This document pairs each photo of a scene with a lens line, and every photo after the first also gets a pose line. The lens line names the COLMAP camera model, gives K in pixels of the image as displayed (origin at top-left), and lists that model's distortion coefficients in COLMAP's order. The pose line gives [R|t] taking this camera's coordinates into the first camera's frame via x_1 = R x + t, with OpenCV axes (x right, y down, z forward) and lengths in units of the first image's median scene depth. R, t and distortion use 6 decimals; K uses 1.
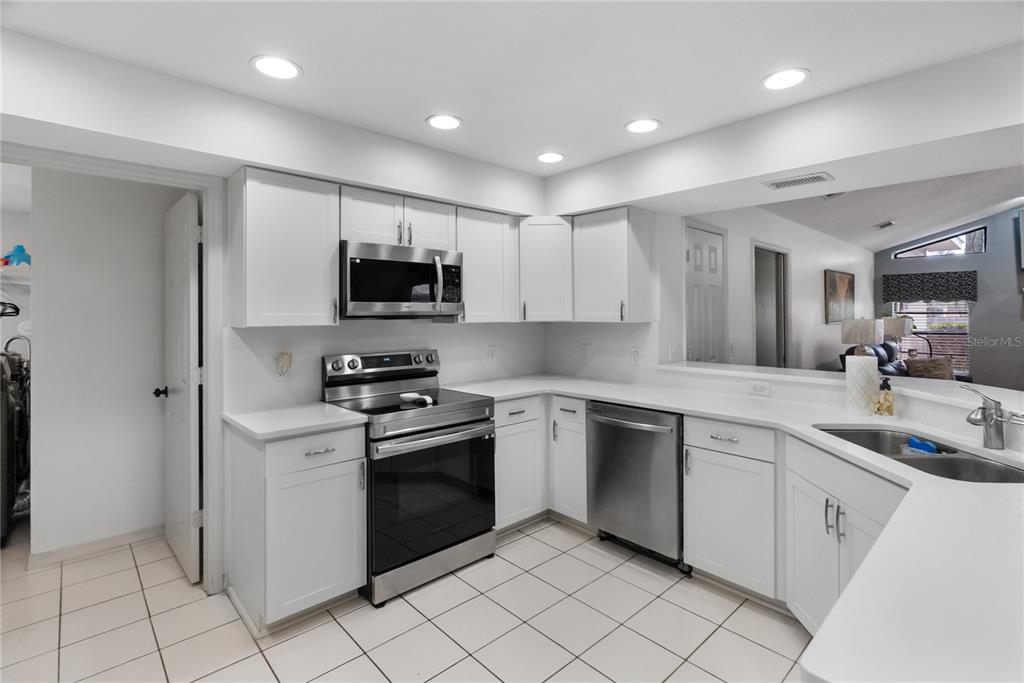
lens RADIAL K [[462.7, 0, 511.3], [0, 462.7, 307.9], [0, 0, 1]] dist [0.003152, -0.002847]
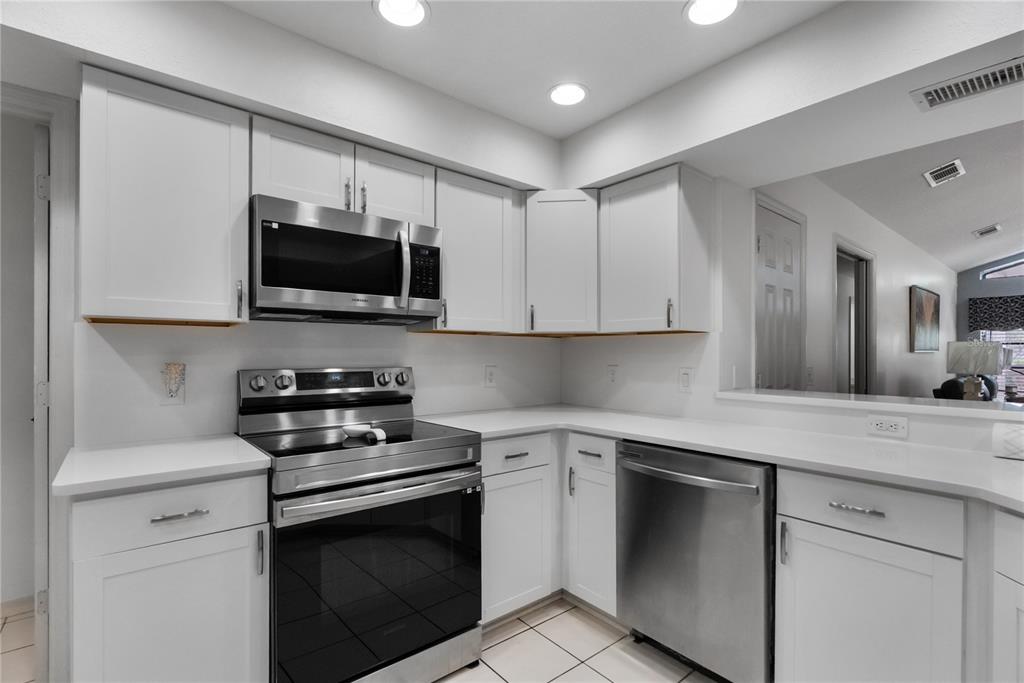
lens RADIAL K [[462.7, 0, 508.1], [0, 462.7, 350.7], [0, 0, 1]] dist [0.003152, -0.002847]
pose [[0.998250, 0.007380, -0.058671, 0.039747], [-0.006786, 0.999924, 0.010309, 0.060846], [0.058743, -0.009893, 0.998224, 0.303853]]
